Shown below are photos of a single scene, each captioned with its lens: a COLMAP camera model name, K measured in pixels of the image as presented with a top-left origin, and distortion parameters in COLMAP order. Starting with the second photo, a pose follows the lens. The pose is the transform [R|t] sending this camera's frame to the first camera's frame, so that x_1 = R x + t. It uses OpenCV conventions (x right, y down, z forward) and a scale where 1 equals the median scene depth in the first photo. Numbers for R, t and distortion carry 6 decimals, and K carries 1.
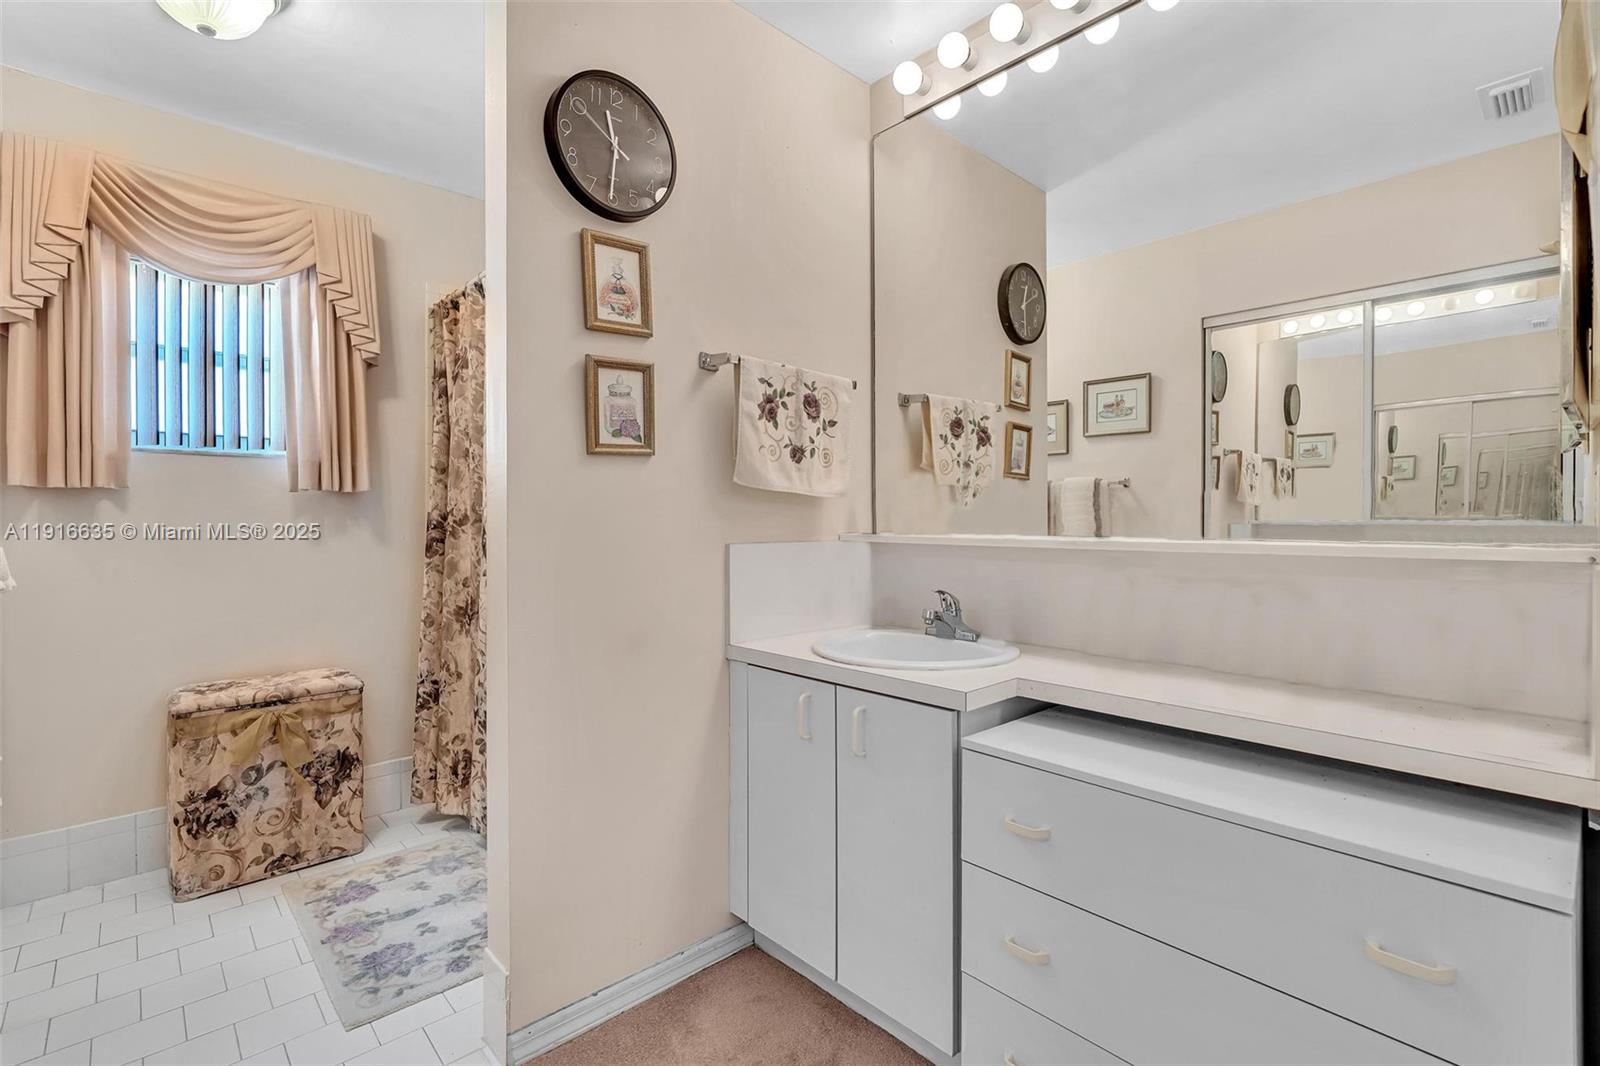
lens RADIAL K [[719.3, 0, 798.6], [0, 719.3, 518.5], [0, 0, 1]] dist [-0.005686, 0.000175]
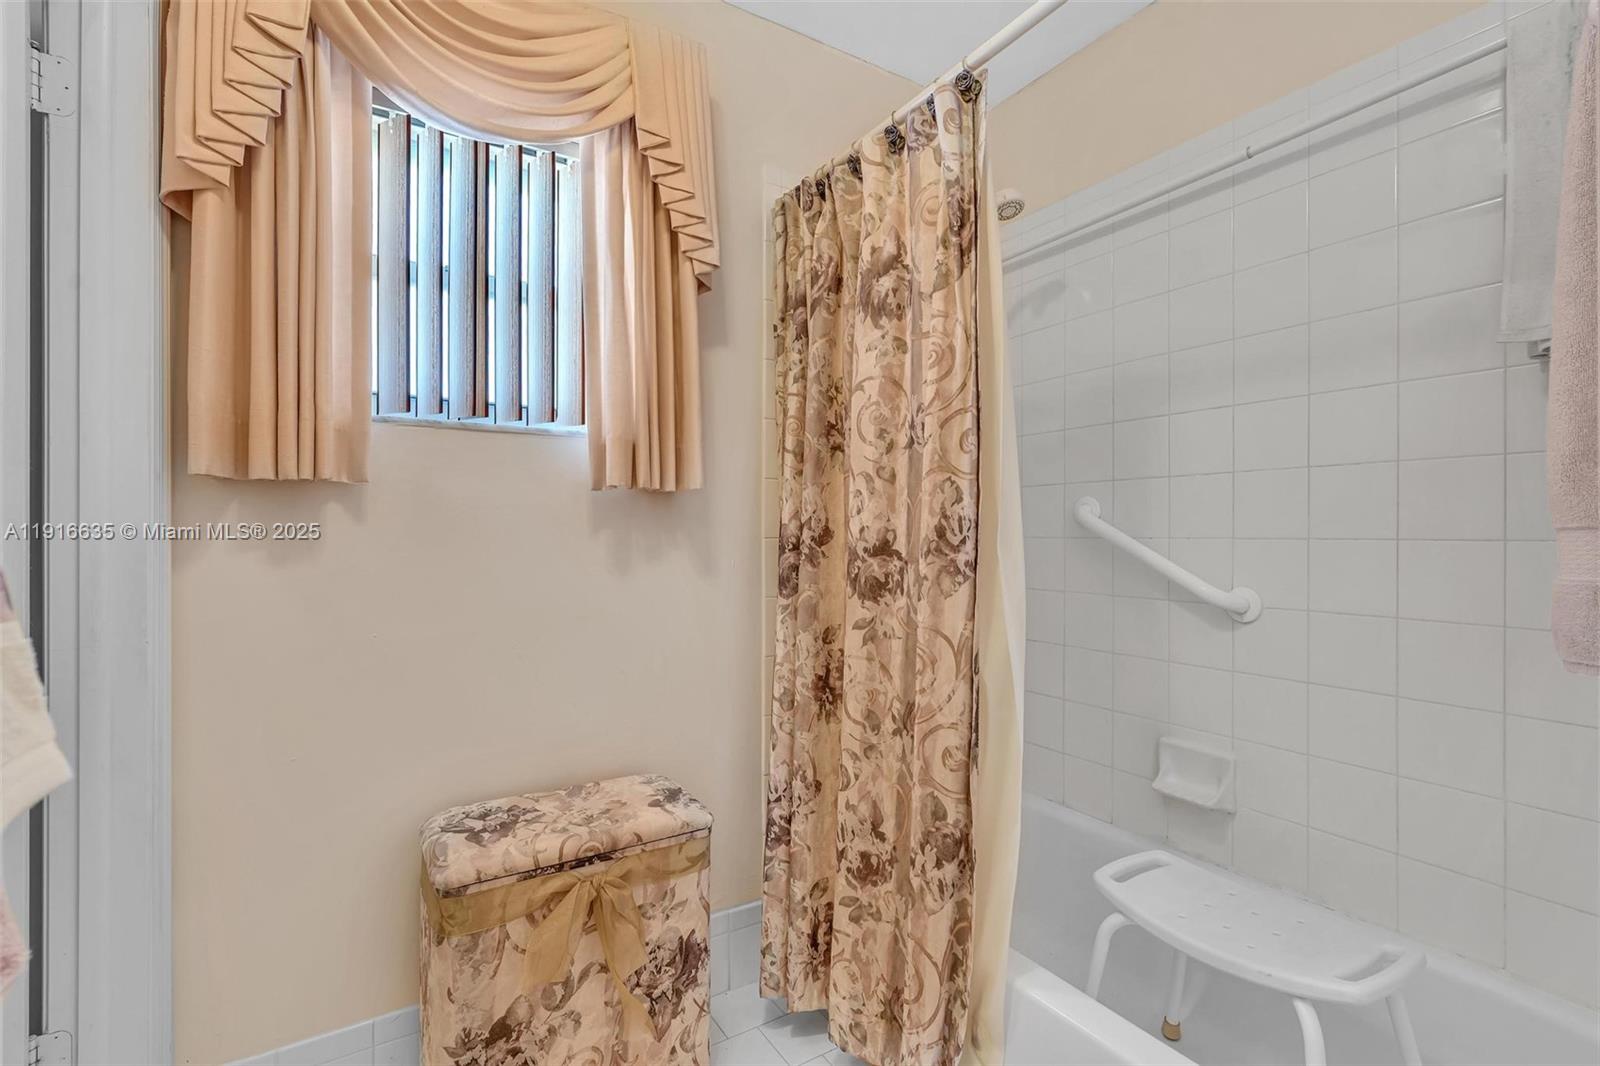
lens RADIAL K [[731.1, 0, 801.2], [0, 731.1, 526.4], [0, 0, 1]] dist [-0.005109, 0.000654]
pose [[0.981365, 0.001943, -0.192142, -0.480460], [-0.003209, 0.999975, -0.006275, -0.003043], [0.192125, 0.006774, 0.981347, 0.488704]]
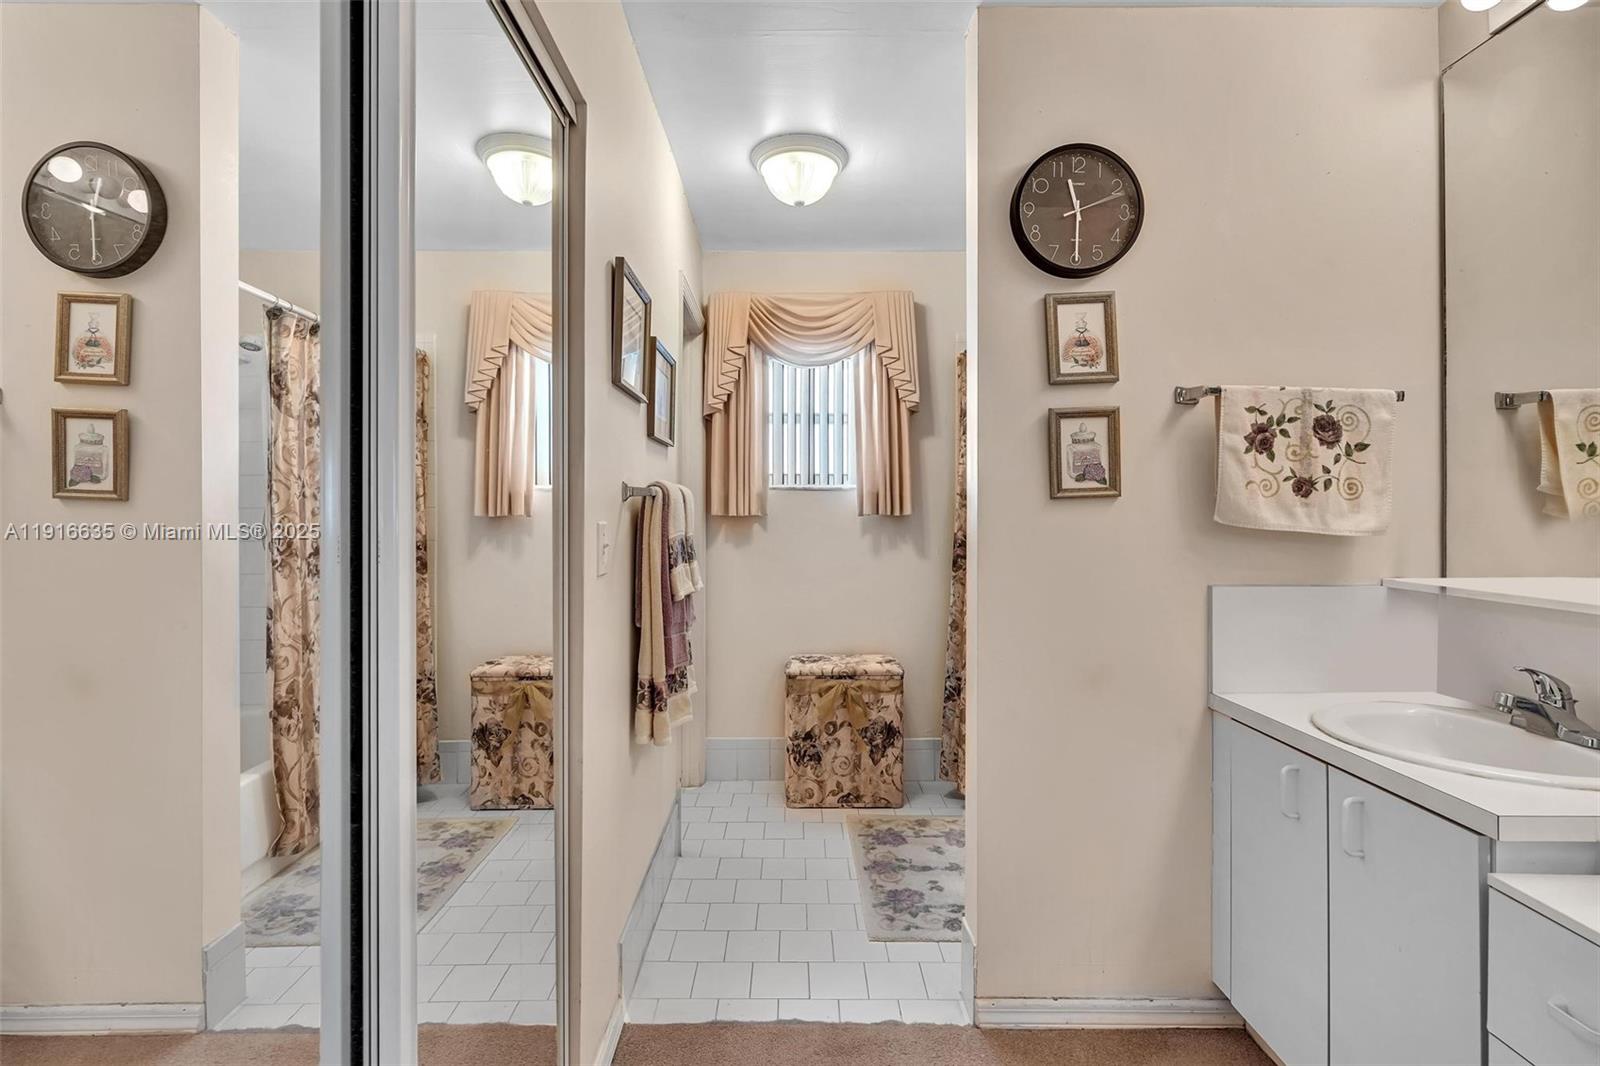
lens RADIAL K [[731.2, 0, 803.7], [0, 731.2, 507.1], [0, 0, 1]] dist [-0.002623, 0.000206]
pose [[0.734822, -0.000170, -0.678260, 0.140443], [-0.005584, 0.999965, -0.006301, -0.052032], [0.678237, 0.008417, 0.734795, -0.054237]]
